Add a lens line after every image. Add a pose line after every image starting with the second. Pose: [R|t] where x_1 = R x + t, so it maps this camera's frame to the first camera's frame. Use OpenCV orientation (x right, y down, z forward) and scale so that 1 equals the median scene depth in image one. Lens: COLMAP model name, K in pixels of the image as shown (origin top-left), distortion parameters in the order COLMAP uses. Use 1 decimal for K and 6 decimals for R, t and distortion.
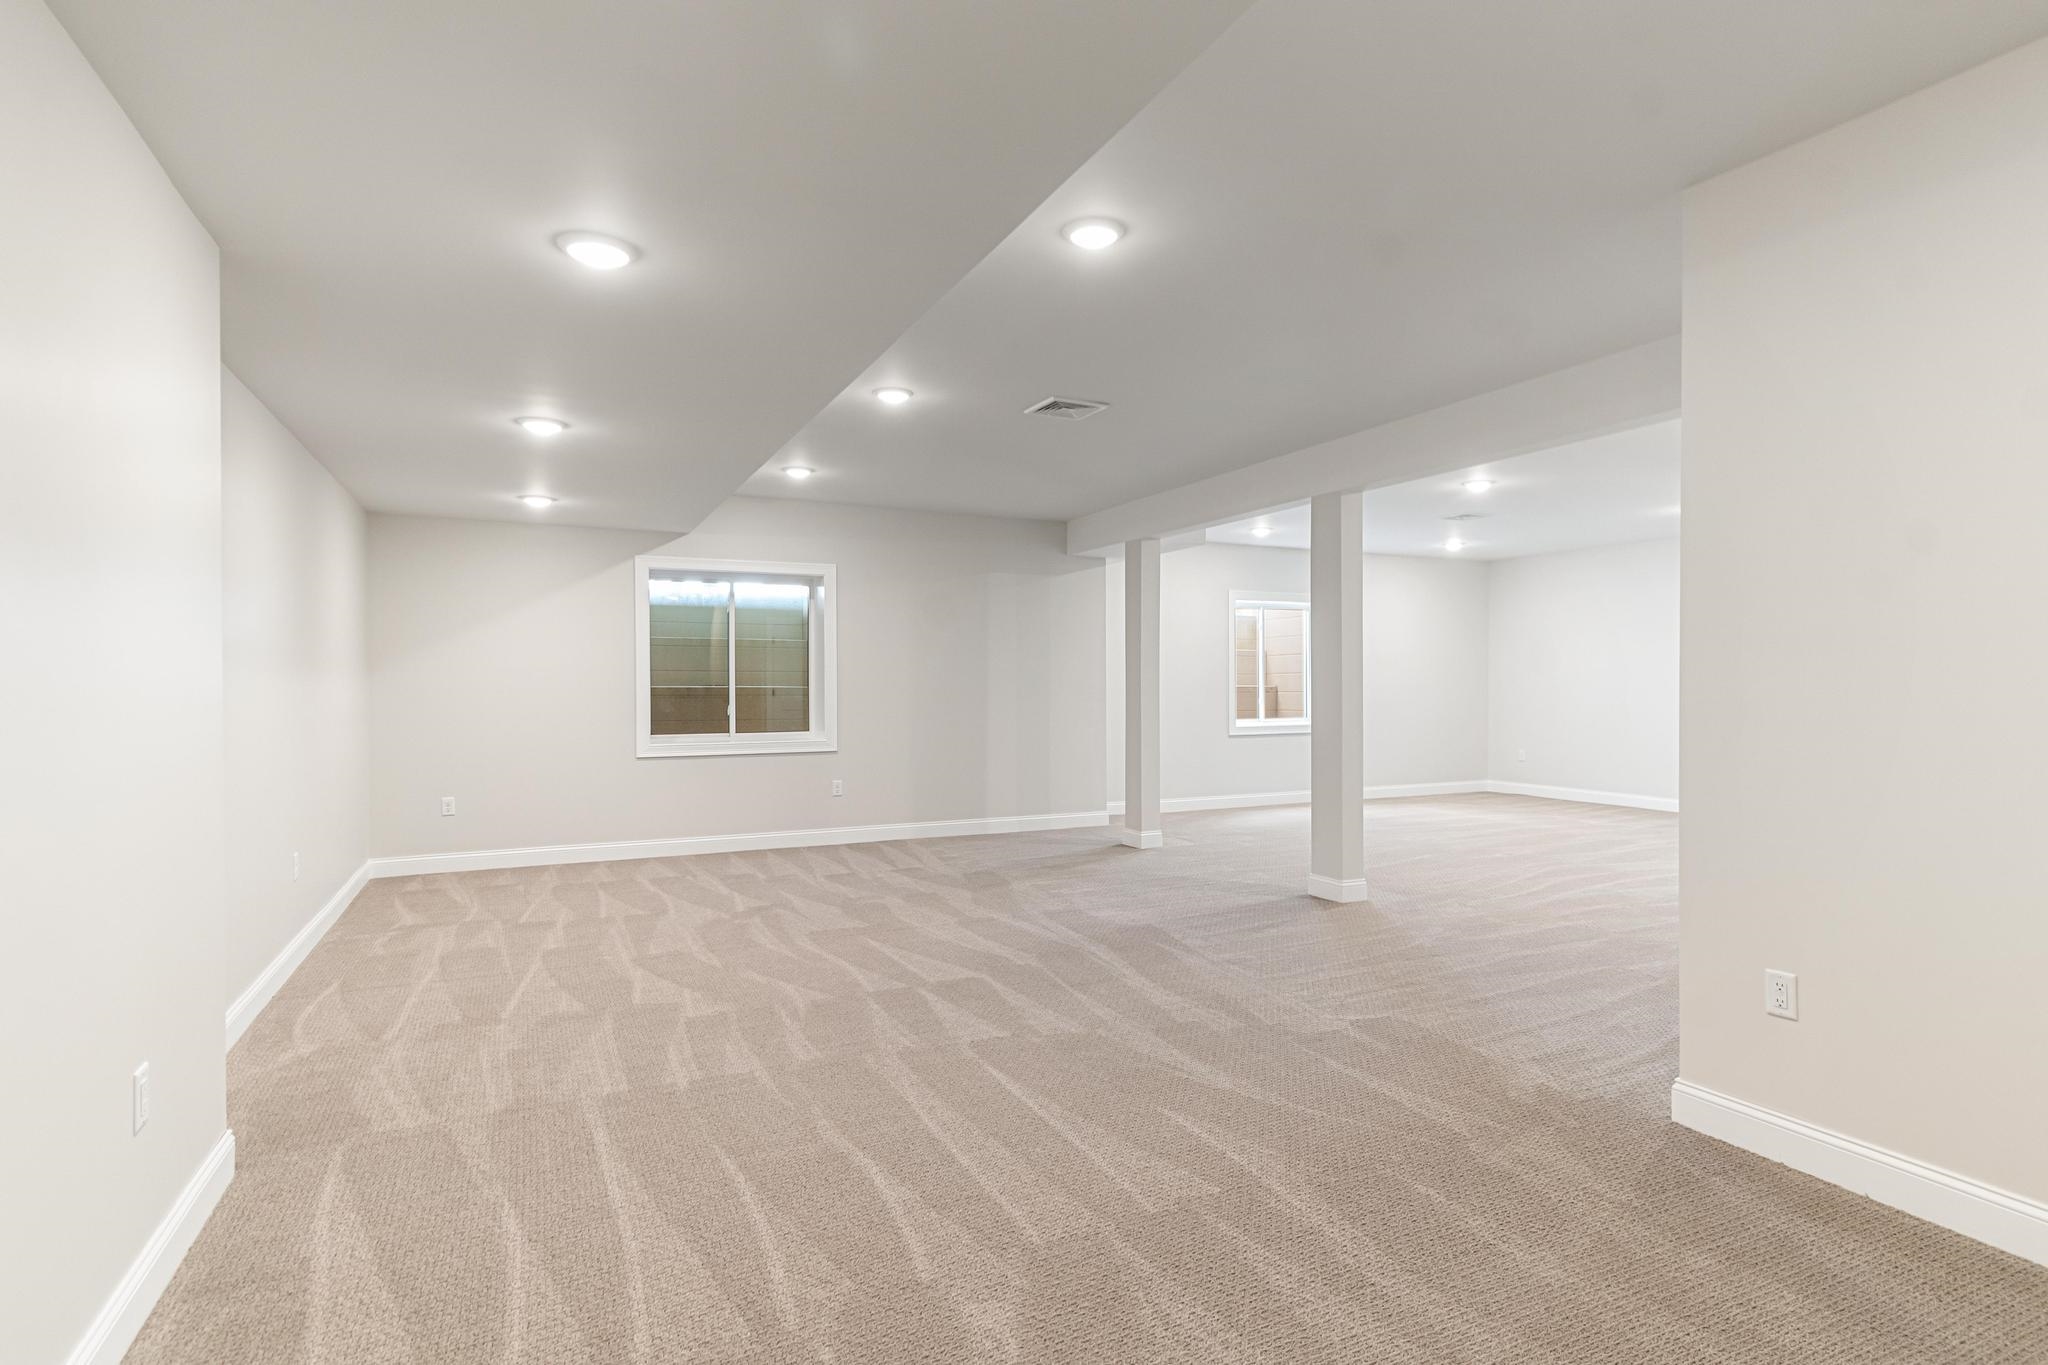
lens RADIAL K [[1045.5, 0, 1027.3], [0, 1045.5, 695.5], [0, 0, 1]] dist [0.011945, 0.000035]
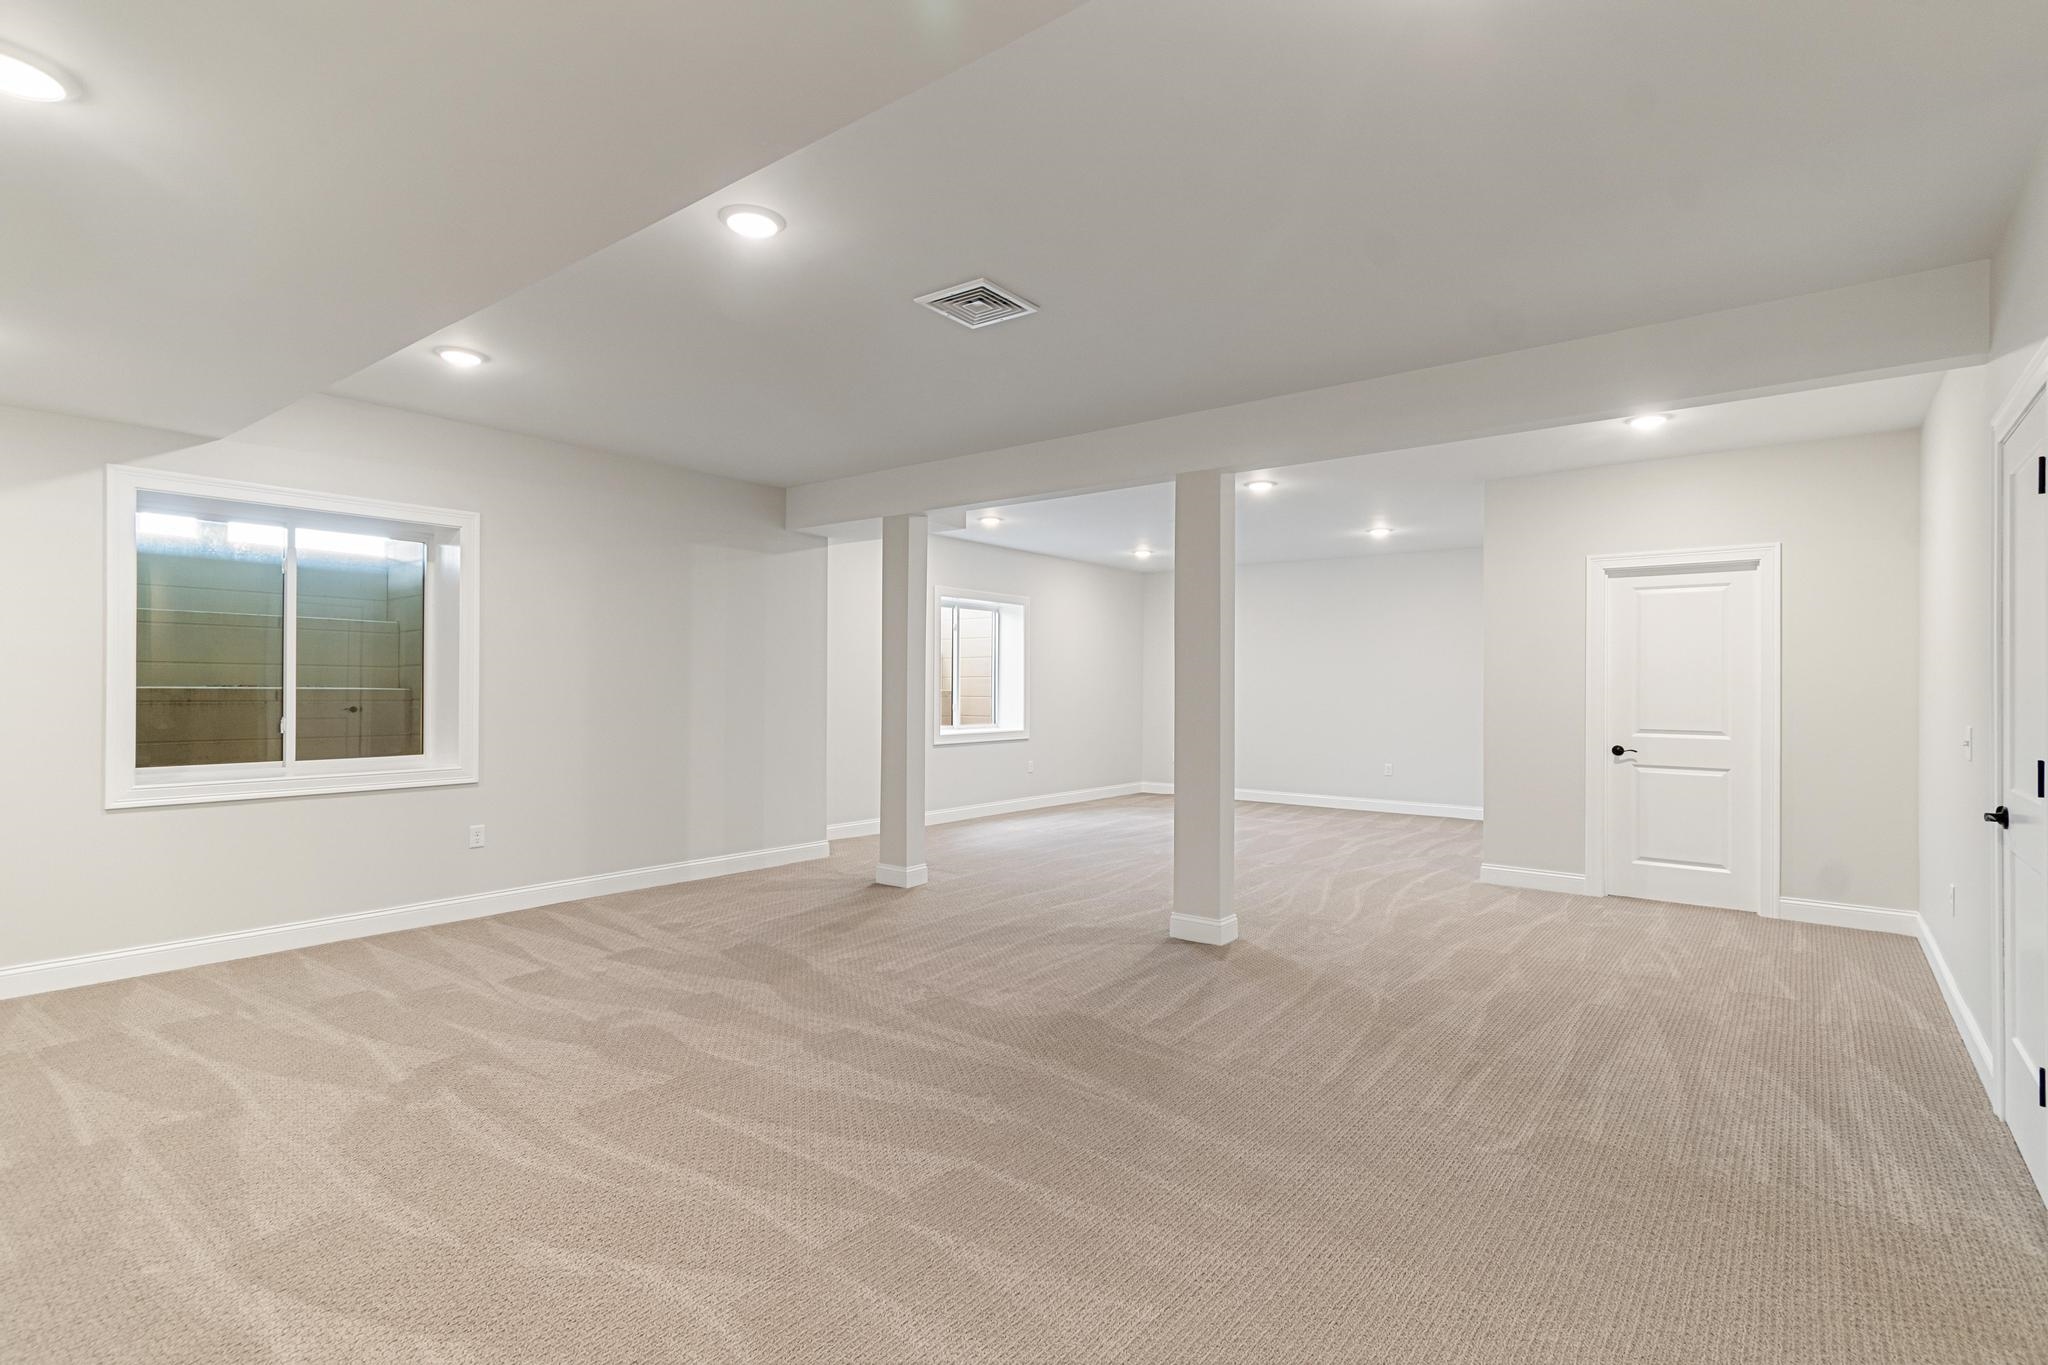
lens RADIAL K [[976.9, 0, 1026.4], [0, 976.9, 684.8], [0, 0, 1]] dist [0.020306, -0.007670]
pose [[0.891648, 0.009113, 0.452638, -0.201303], [-0.004005, 0.999917, -0.012241, -0.006596], [-0.452712, 0.009102, 0.891611, 0.335522]]
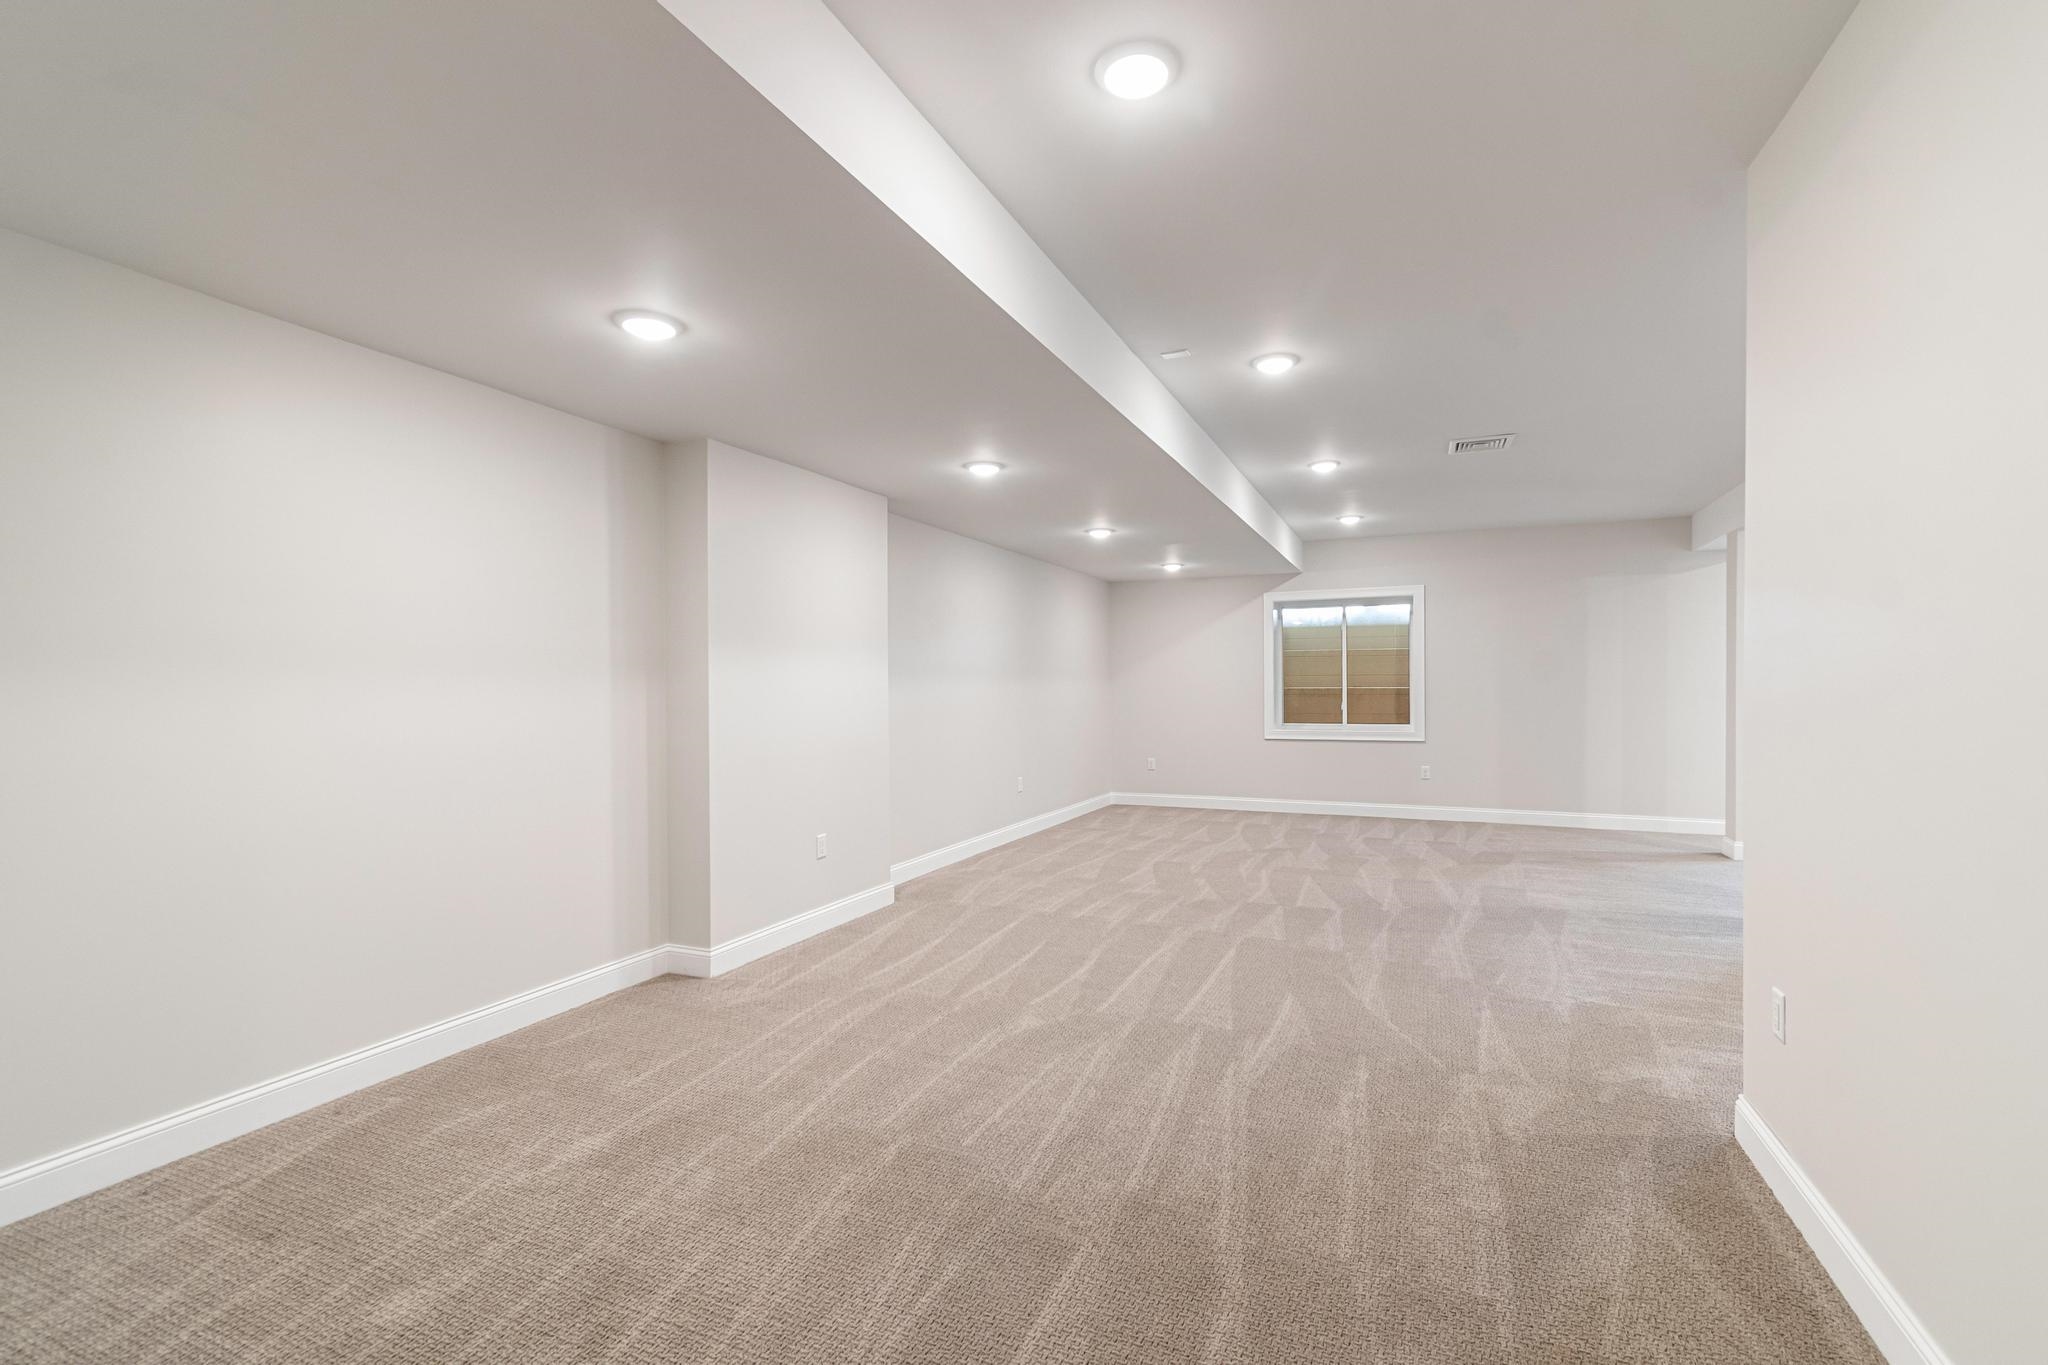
lens RADIAL K [[903.0, 0, 1025.9], [0, 903.0, 692.3], [0, 0, 1]] dist [0.014070, 0.000070]
pose [[0.650385, 0.004867, -0.759589, 0.405385], [-0.005453, 0.999984, 0.001738, -0.002932], [0.759585, 0.003012, 0.650401, -0.025408]]
